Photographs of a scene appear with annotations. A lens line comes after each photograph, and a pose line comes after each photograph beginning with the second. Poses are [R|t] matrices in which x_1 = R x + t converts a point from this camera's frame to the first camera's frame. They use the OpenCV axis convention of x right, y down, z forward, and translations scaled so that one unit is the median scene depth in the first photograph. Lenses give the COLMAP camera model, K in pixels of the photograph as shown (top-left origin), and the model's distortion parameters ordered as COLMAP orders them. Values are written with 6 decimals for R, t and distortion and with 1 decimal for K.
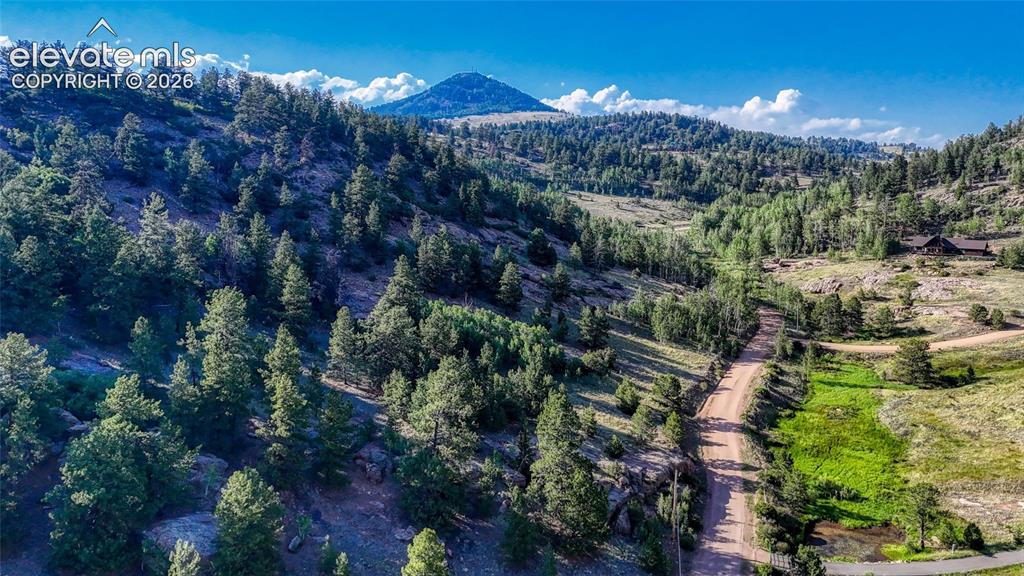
lens RADIAL K [[751.1, 0, 512.9], [0, 751.1, 287.6], [0, 0, 1]] dist [0.064756, -0.059813]
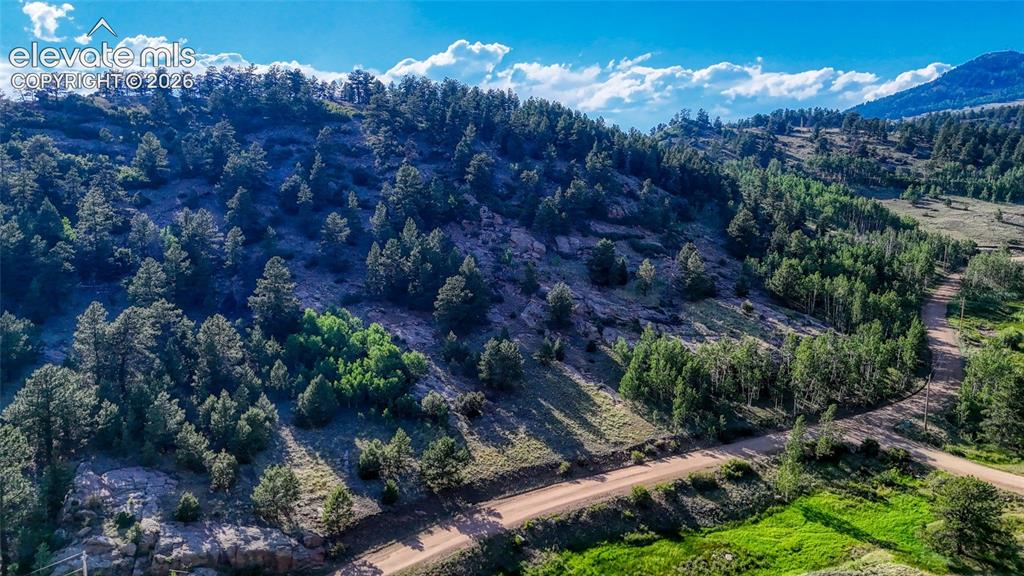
lens RADIAL K [[751.1, 0, 512.9], [0, 751.1, 287.6], [0, 0, 1]] dist [0.064756, -0.059813]
pose [[0.793402, 0.093911, -0.601410, 0.115382], [-0.095849, 0.994976, 0.028919, -0.010474], [0.601104, 0.034701, 0.798417, 0.079889]]
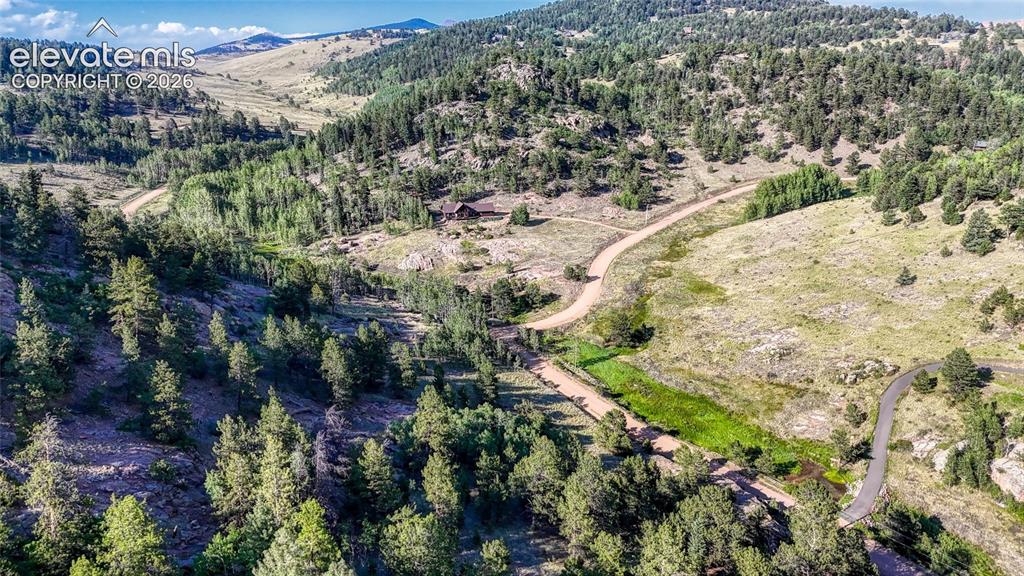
lens RADIAL K [[751.1, 0, 512.9], [0, 751.1, 287.6], [0, 0, 1]] dist [0.064756, -0.059813]
pose [[0.553126, -0.230979, 0.800437, -0.128873], [0.116448, 0.972800, 0.200248, -0.054322], [-0.824919, -0.017553, 0.564978, 0.081474]]
